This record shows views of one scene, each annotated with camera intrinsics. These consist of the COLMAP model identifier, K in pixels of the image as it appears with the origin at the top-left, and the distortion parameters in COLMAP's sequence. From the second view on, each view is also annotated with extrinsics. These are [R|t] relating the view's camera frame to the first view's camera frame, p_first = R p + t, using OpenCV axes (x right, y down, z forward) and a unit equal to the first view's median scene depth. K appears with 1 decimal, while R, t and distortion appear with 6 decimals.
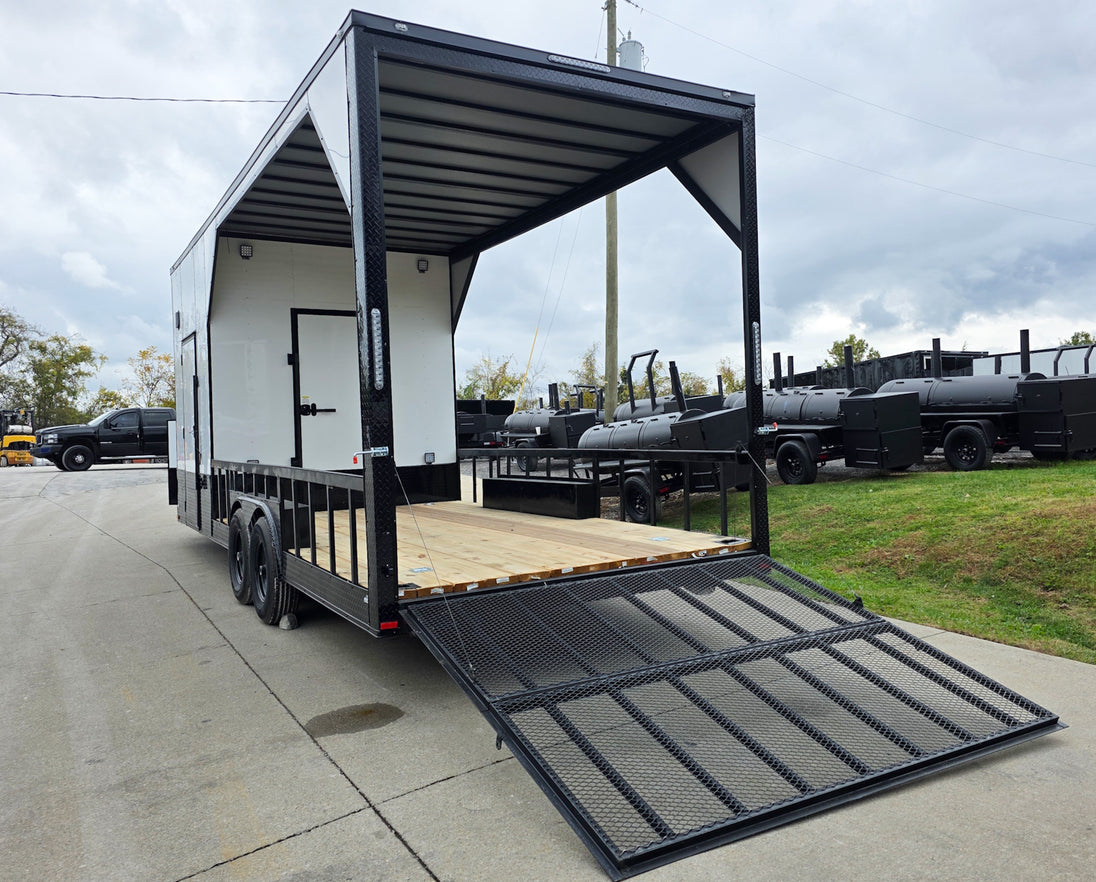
lens RADIAL K [[874.7, 0, 571.7], [0, 874.7, 431.2], [0, 0, 1]] dist [0.066247, -0.030460]
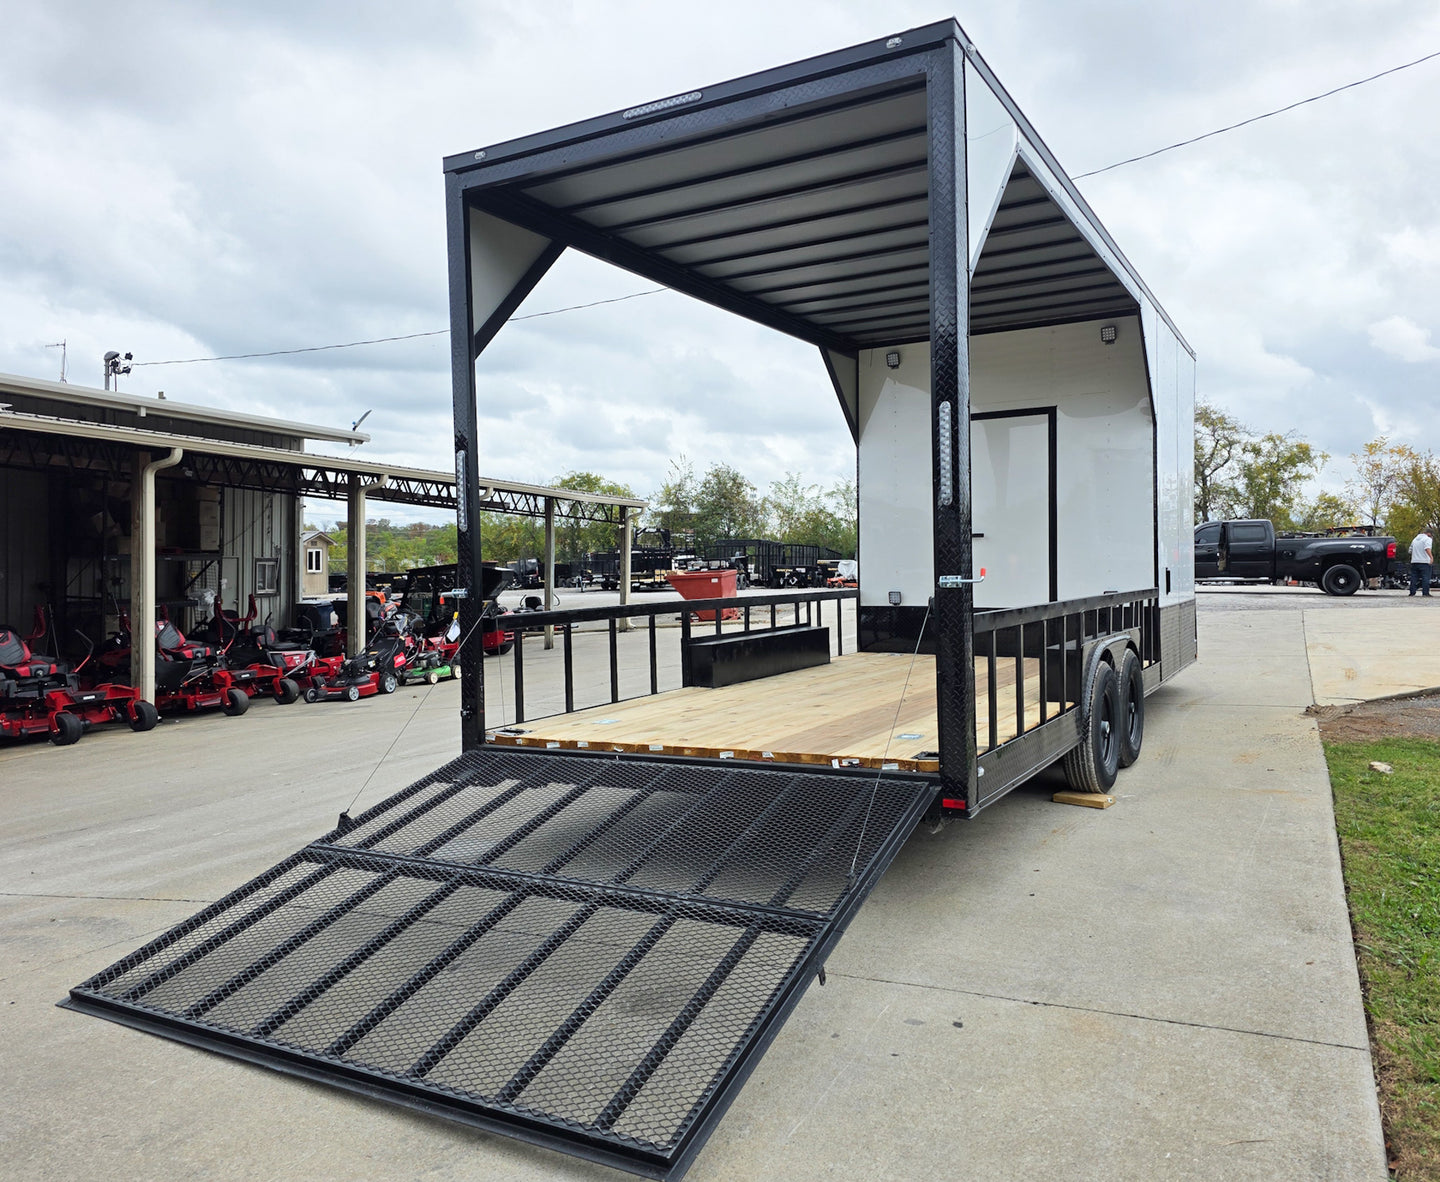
lens RADIAL K [[1053.9, 0, 766.6], [0, 1053.9, 589.7], [0, 0, 1]] dist [0.082273, -0.042517]
pose [[0.514986, 0.036895, -0.856404, 0.490285], [0.000396, 0.999063, 0.043279, -0.016508], [0.857199, -0.022627, 0.514488, 0.326853]]
